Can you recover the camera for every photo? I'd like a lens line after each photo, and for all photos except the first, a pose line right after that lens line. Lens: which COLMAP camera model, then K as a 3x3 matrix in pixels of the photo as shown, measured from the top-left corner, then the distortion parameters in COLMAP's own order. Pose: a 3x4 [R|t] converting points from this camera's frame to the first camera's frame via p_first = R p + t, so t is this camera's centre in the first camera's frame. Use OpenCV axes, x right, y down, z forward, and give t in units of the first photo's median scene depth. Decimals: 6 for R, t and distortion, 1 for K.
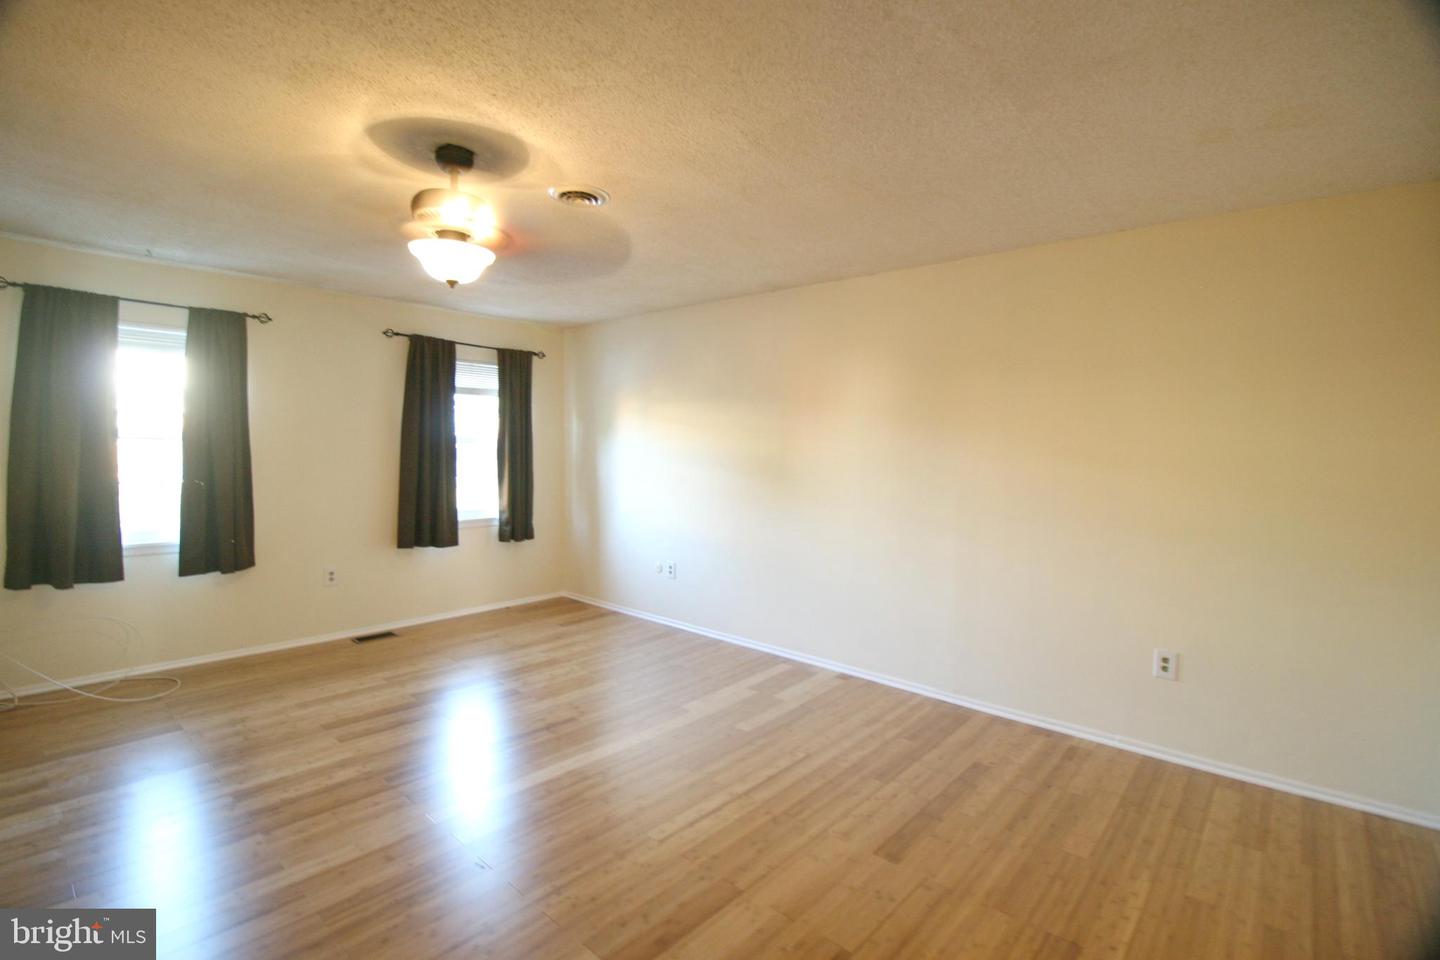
lens RADIAL K [[653.8, 0, 720.0], [0, 653.8, 480.0], [0, 0, 1]] dist [-0.037193, 0.000038]
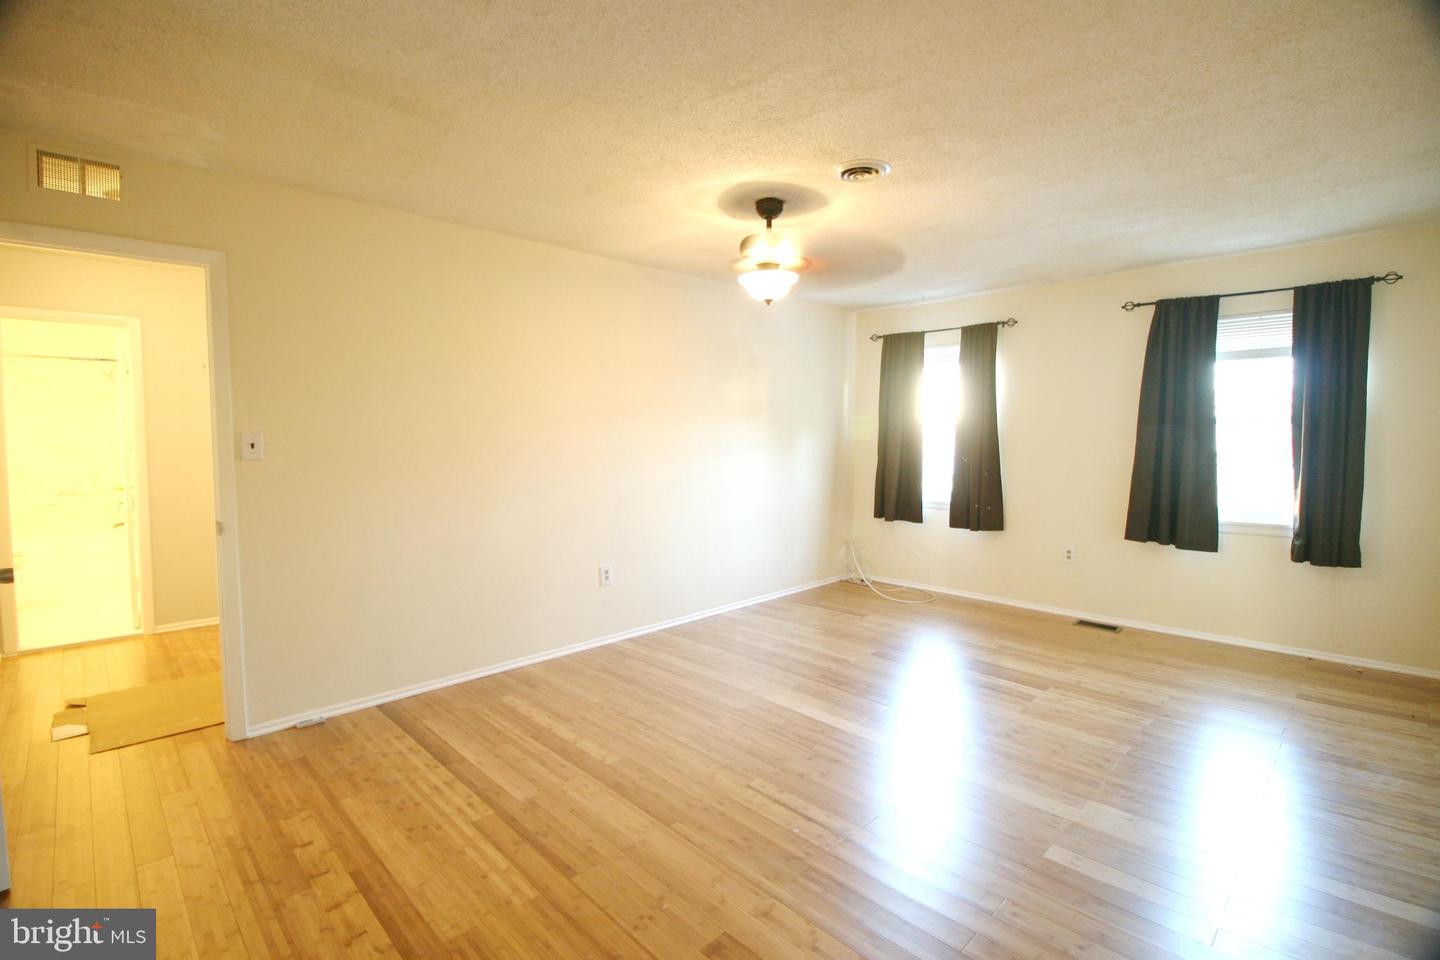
lens RADIAL K [[661.6, 0, 719.1], [0, 661.6, 473.0], [0, 0, 1]] dist [0.011073, -0.019180]
pose [[-0.070960, 0.042465, -0.996575, 0.585263], [-0.041592, 0.998099, 0.045491, -0.008898], [0.996612, 0.044678, -0.069059, 0.587840]]
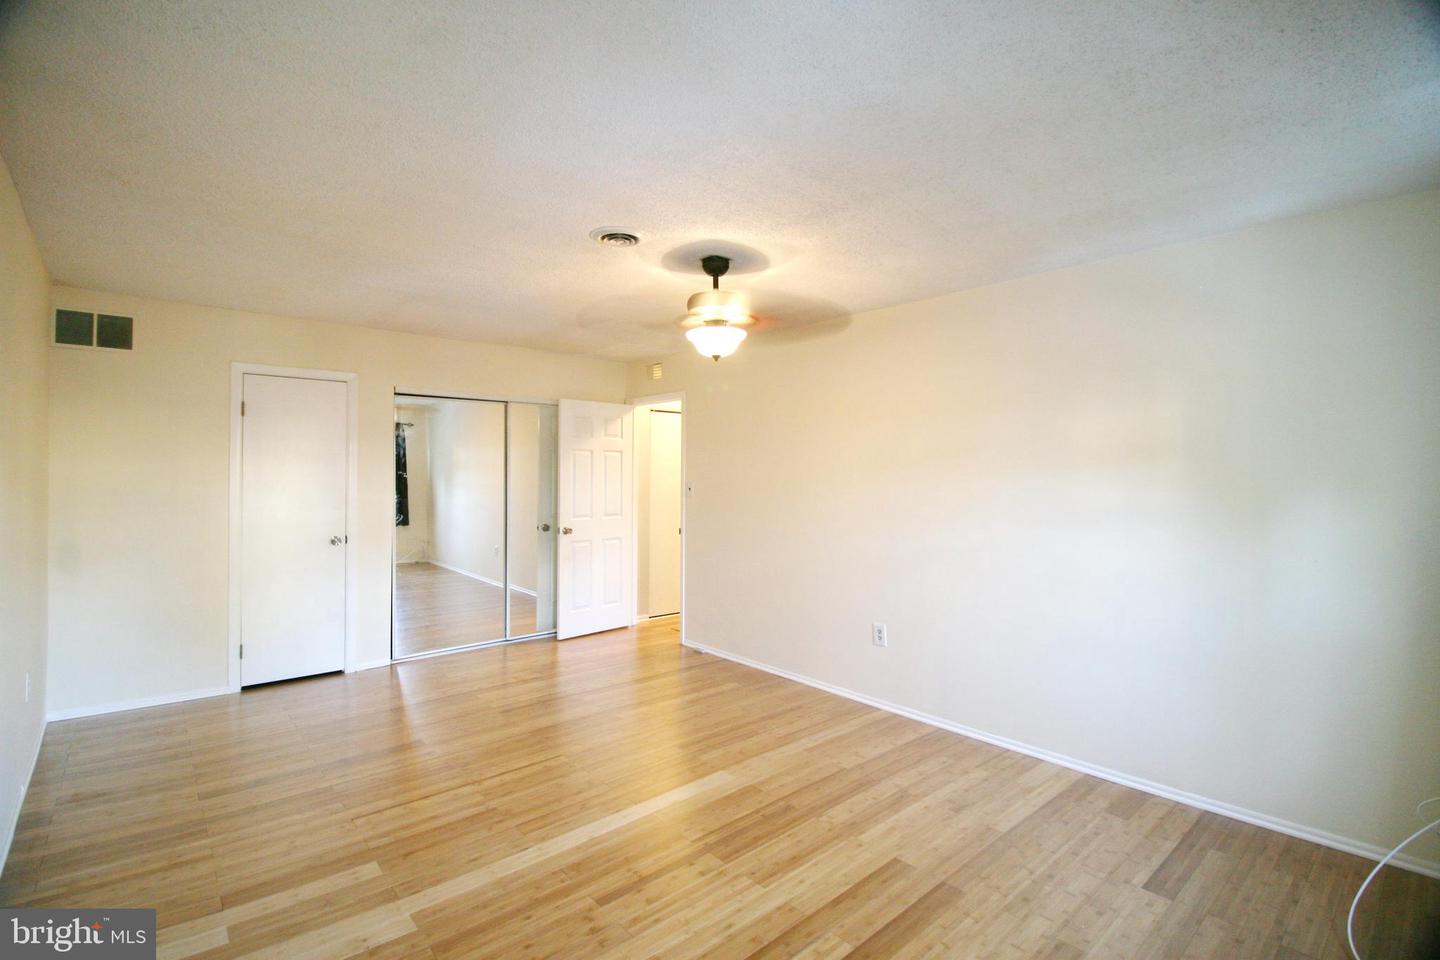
lens RADIAL K [[661.6, 0, 719.1], [0, 661.6, 473.0], [0, 0, 1]] dist [0.011073, -0.019180]
pose [[-0.992168, -0.025364, 0.122305, -0.352798], [-0.020539, 0.998966, 0.040552, -0.076279], [-0.123207, 0.037722, -0.991664, 1.394481]]
